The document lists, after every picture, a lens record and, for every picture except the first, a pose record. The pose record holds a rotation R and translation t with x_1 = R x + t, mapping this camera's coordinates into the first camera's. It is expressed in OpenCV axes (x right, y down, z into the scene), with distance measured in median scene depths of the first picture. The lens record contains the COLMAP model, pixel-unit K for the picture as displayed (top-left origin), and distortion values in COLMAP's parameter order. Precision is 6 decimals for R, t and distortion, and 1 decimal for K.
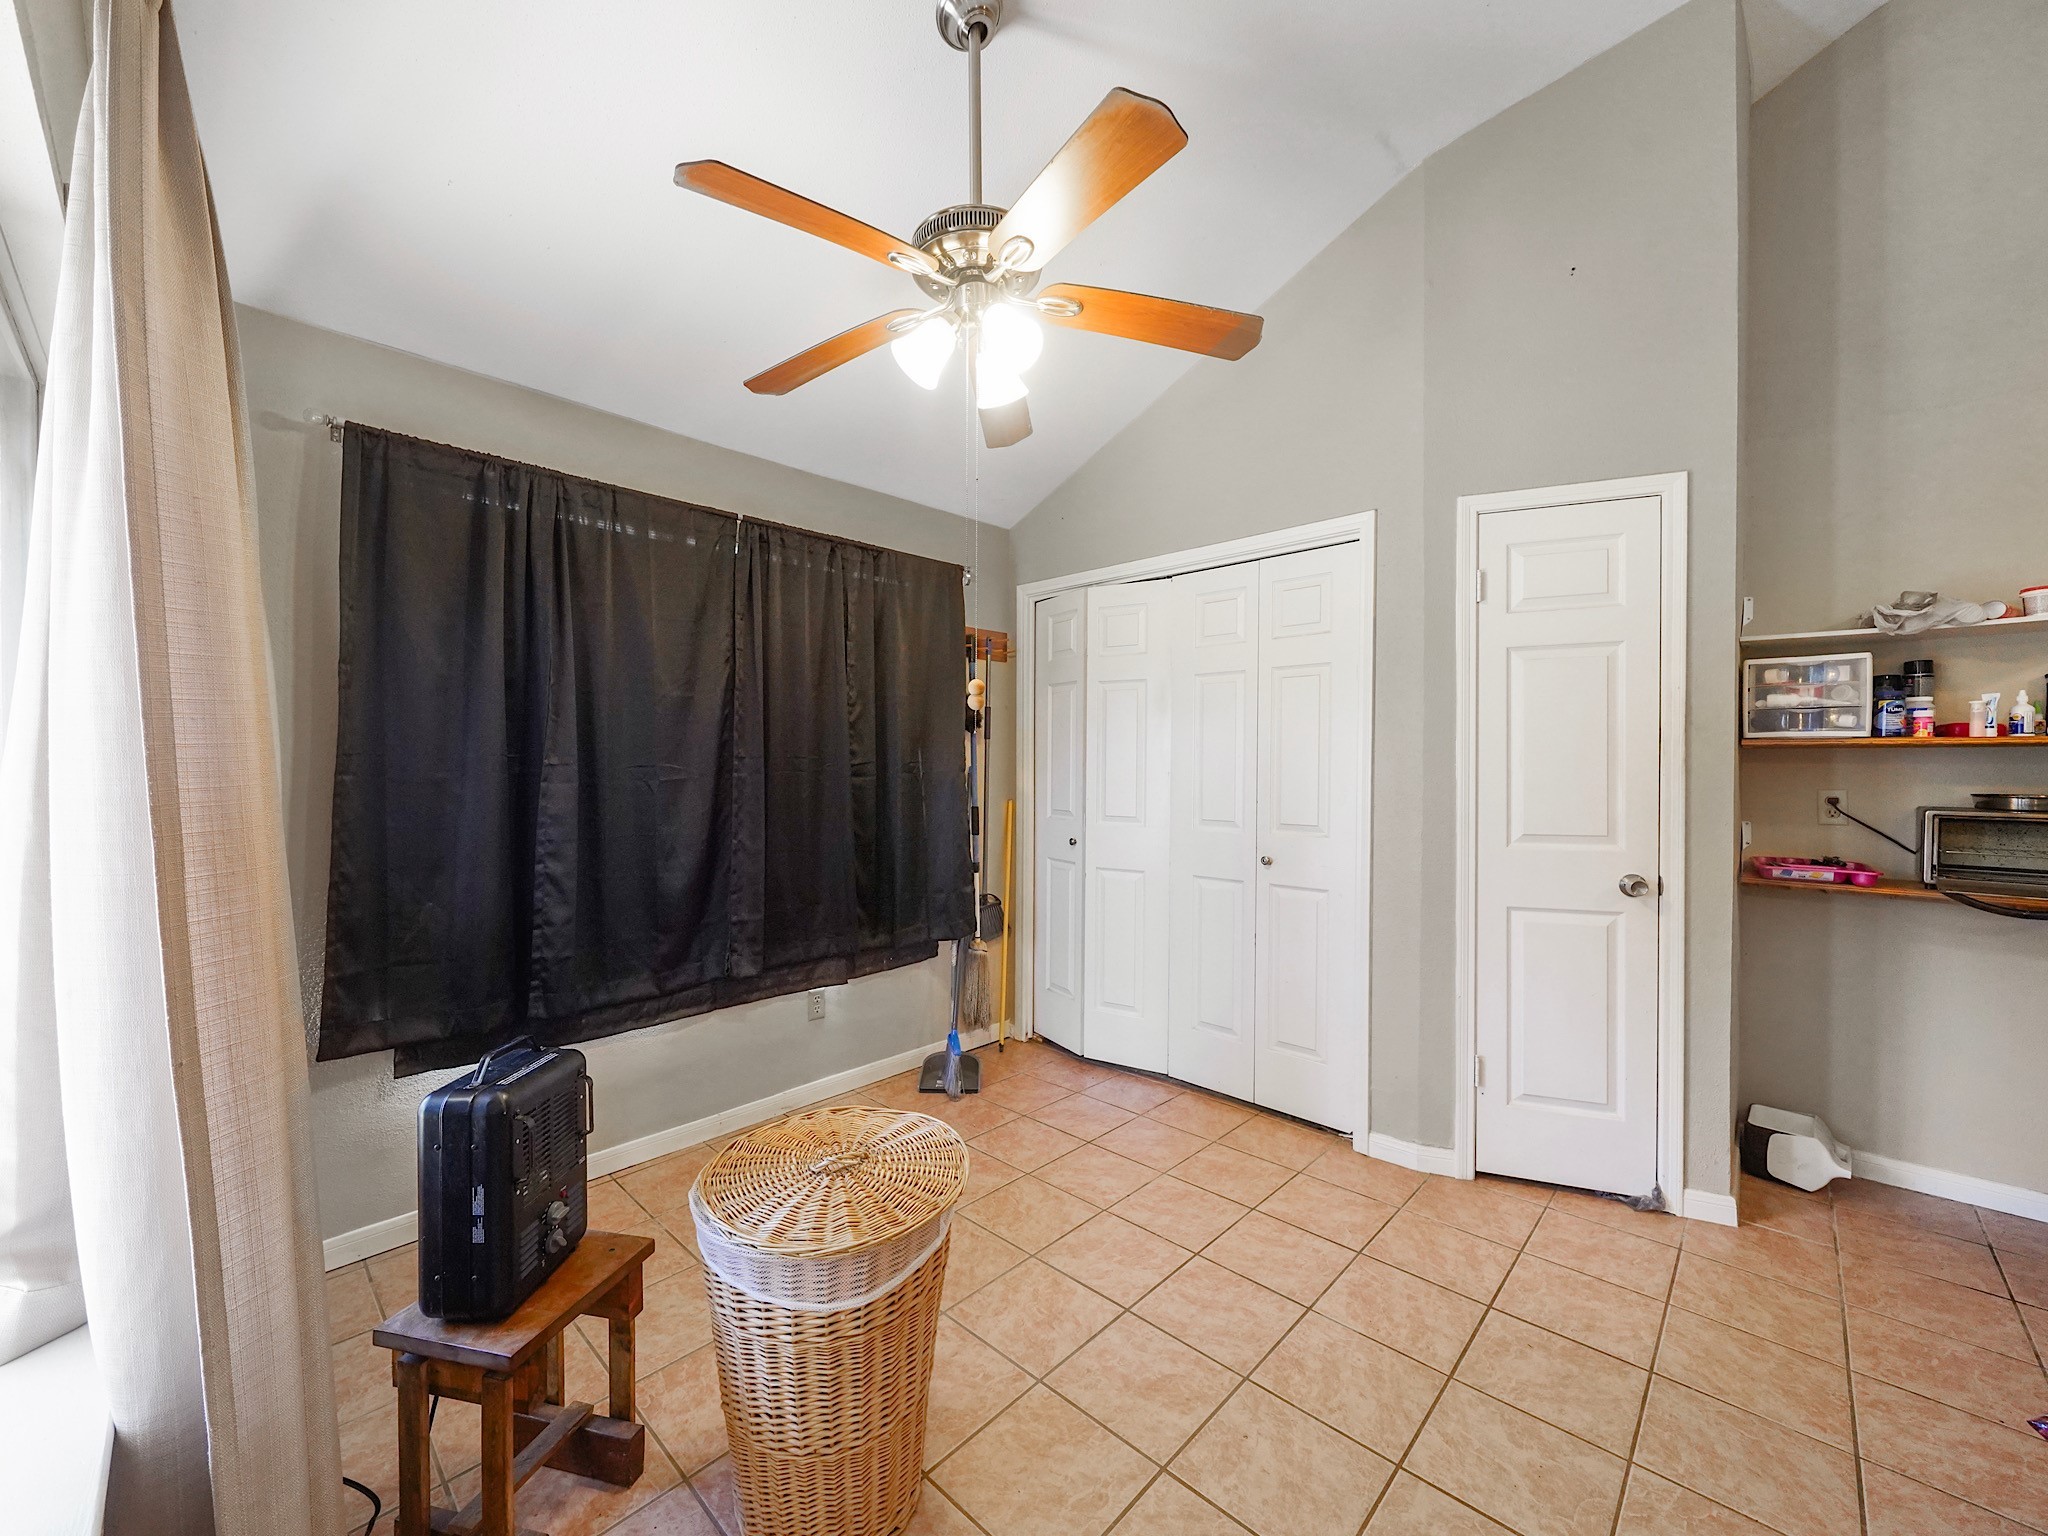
lens RADIAL K [[814.2, 0, 1015.4], [0, 814.2, 771.3], [0, 0, 1]] dist [-0.010207, -0.000488]
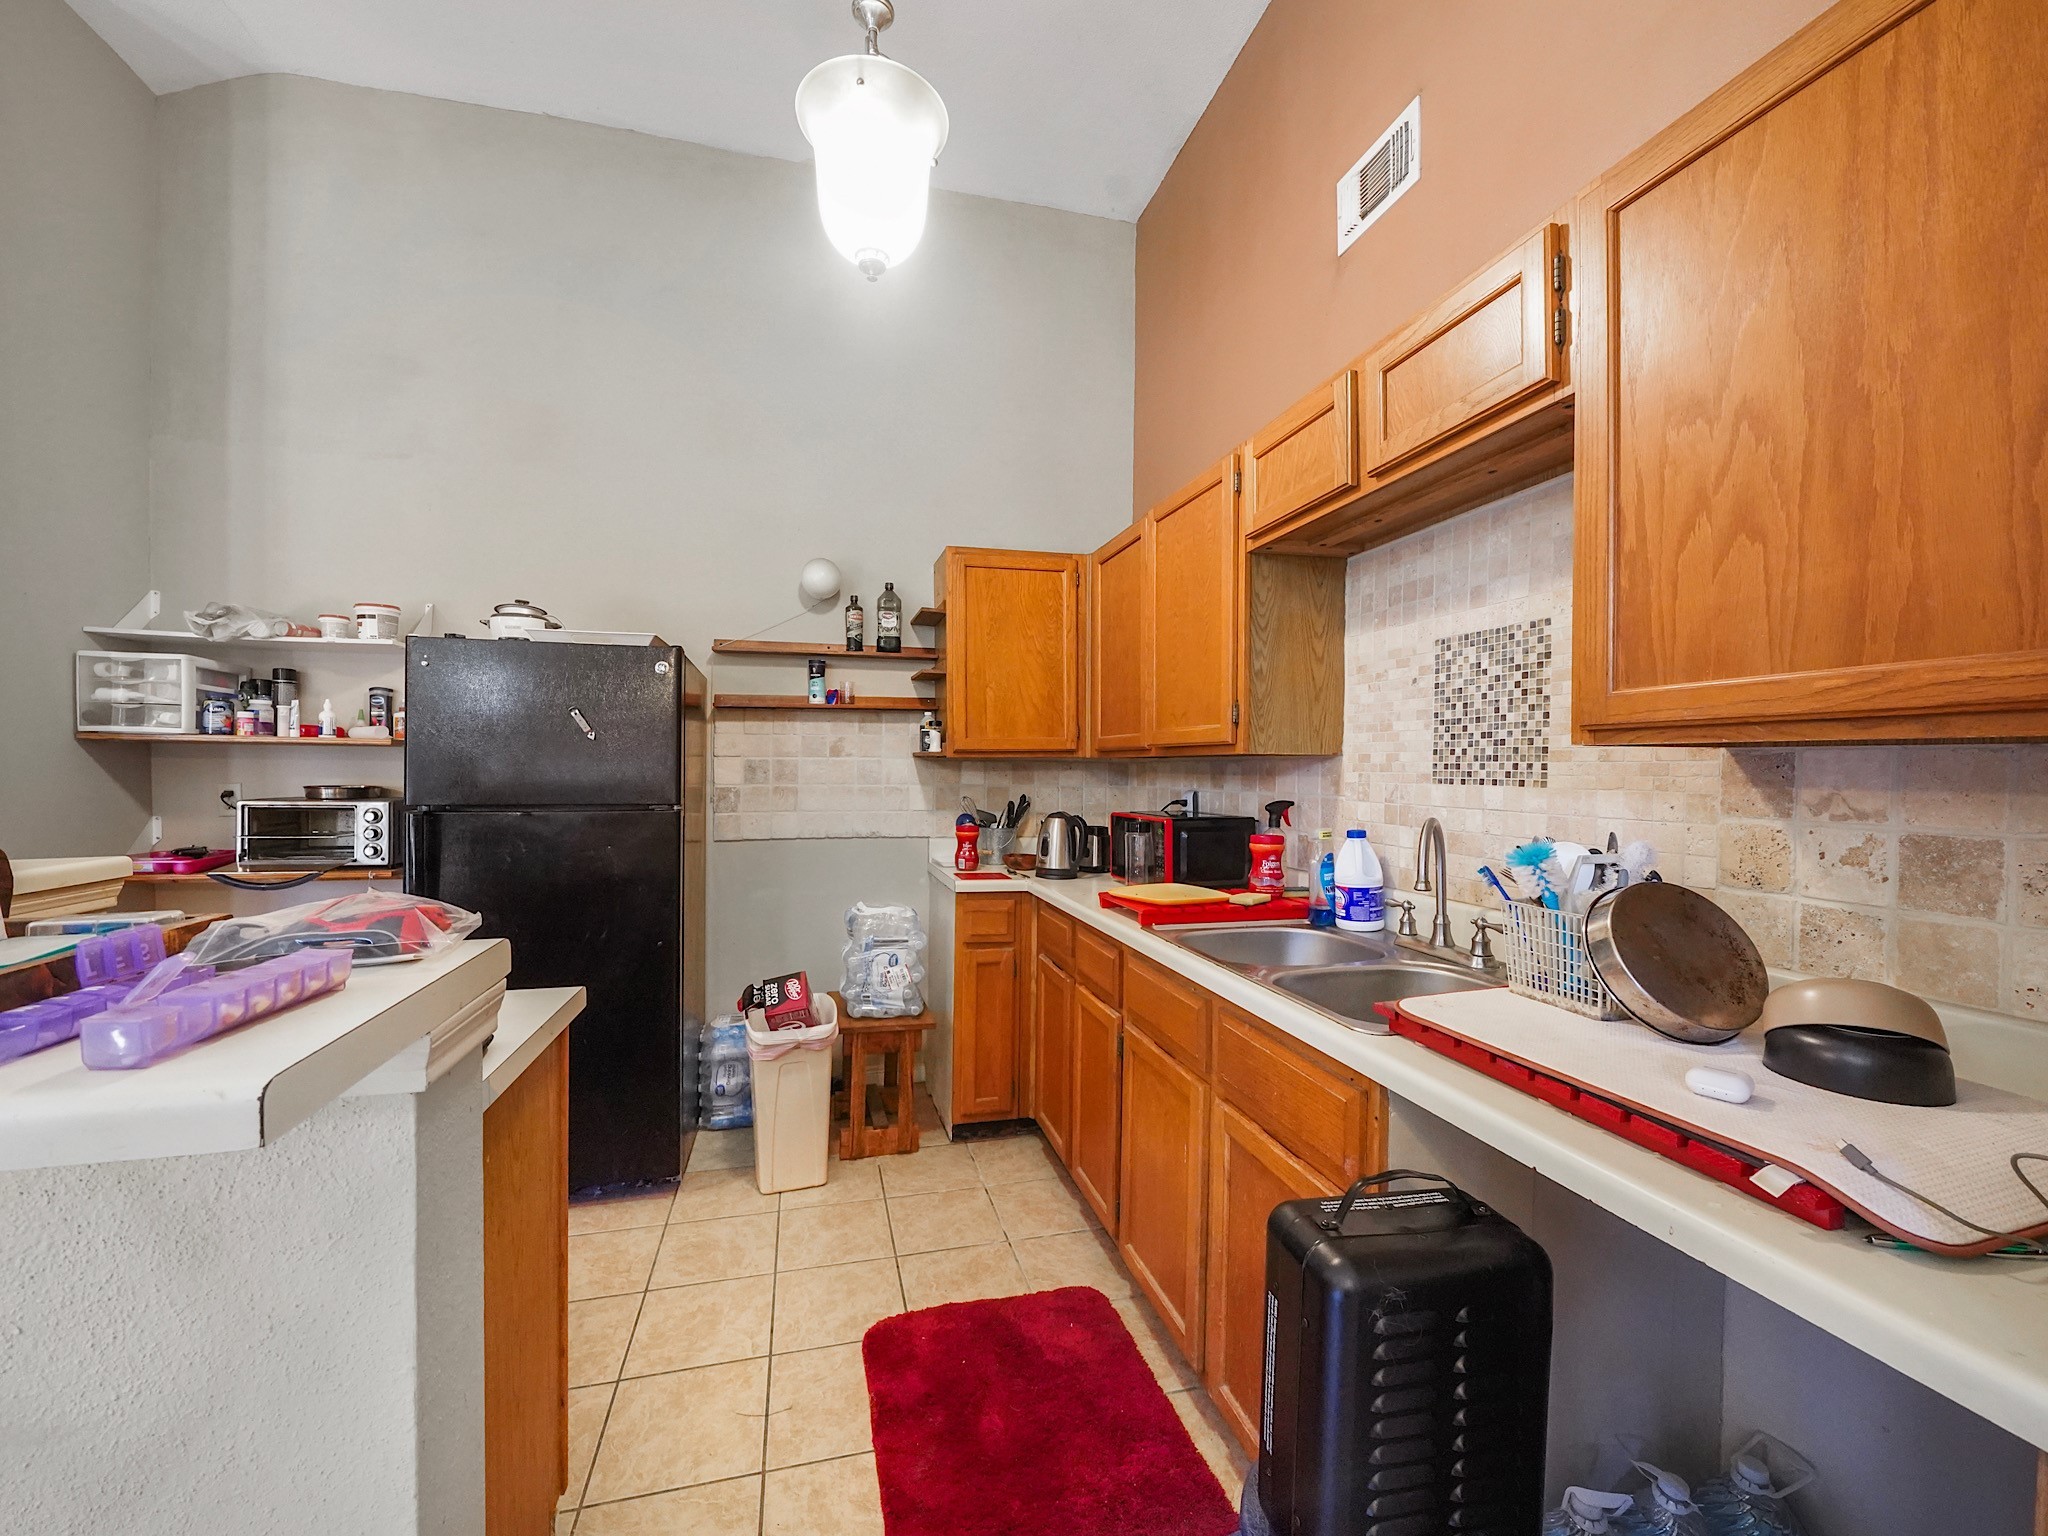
lens RADIAL K [[814.2, 0, 1015.4], [0, 814.2, 771.3], [0, 0, 1]] dist [-0.010207, -0.000488]
pose [[0.524530, -0.003429, 0.851385, 0.713570], [0.001199, 0.999994, 0.003289, 0.004640], [-0.851391, -0.000705, 0.524531, -0.491027]]
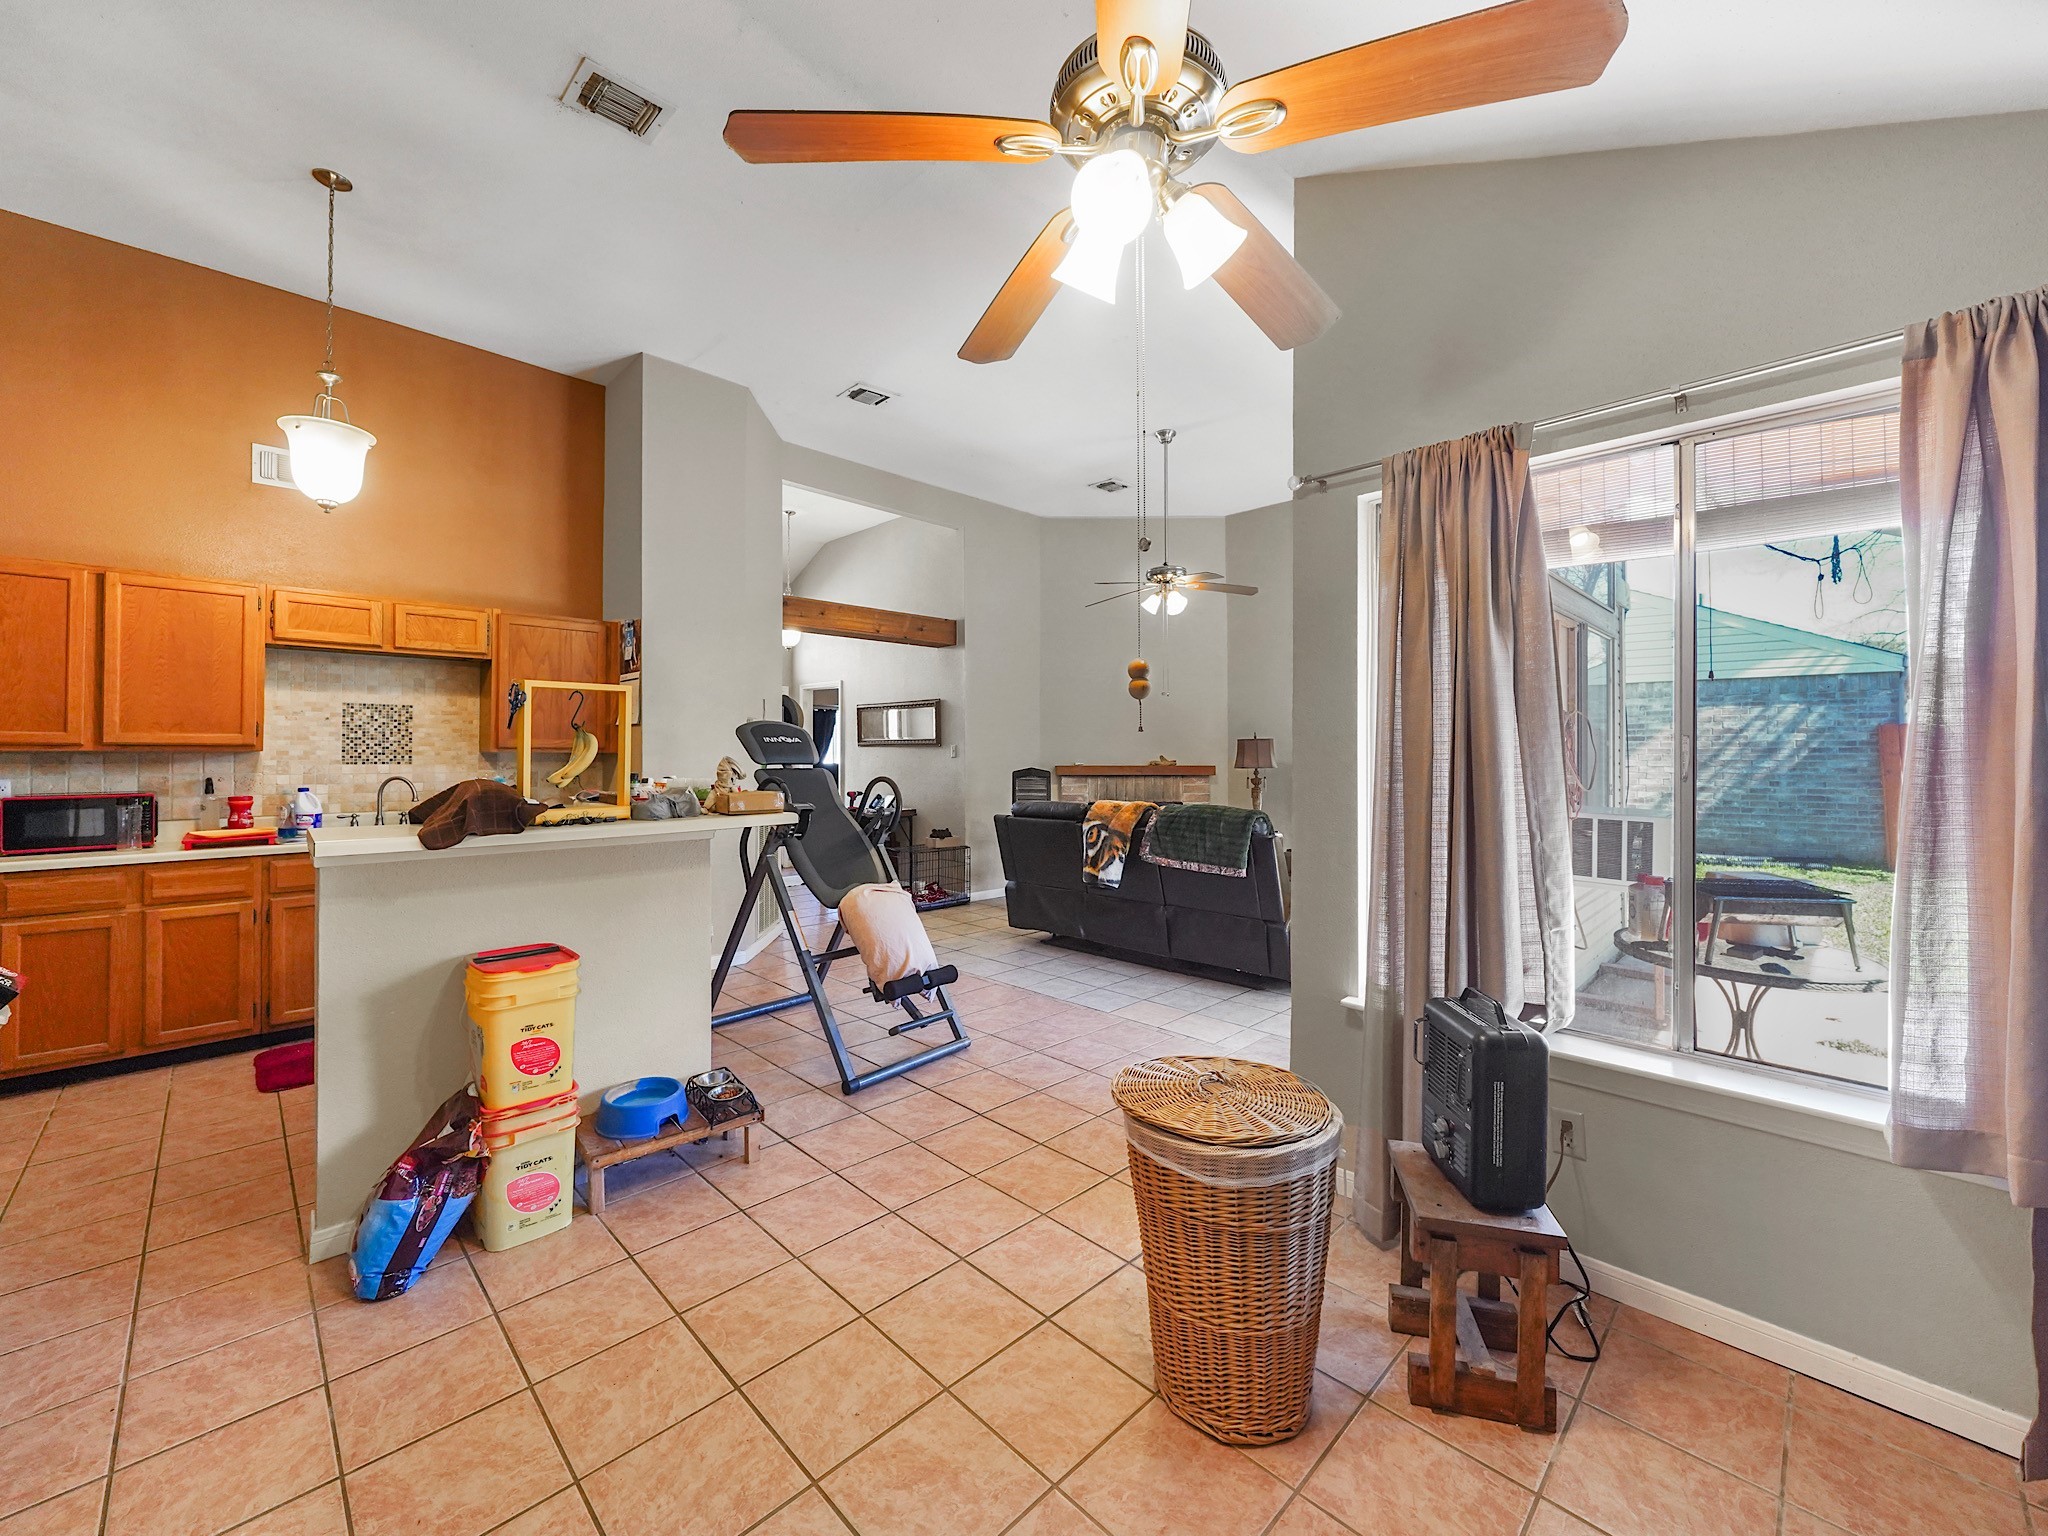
lens RADIAL K [[805.8, 0, 1008.6], [0, 805.8, 746.9], [0, 0, 1]] dist [-0.006307, -0.000374]
pose [[-0.999549, -0.004314, 0.029720, 0.042087], [-0.004345, 0.999990, -0.000979, -0.024595], [-0.029715, -0.001107, -0.999558, 1.342272]]
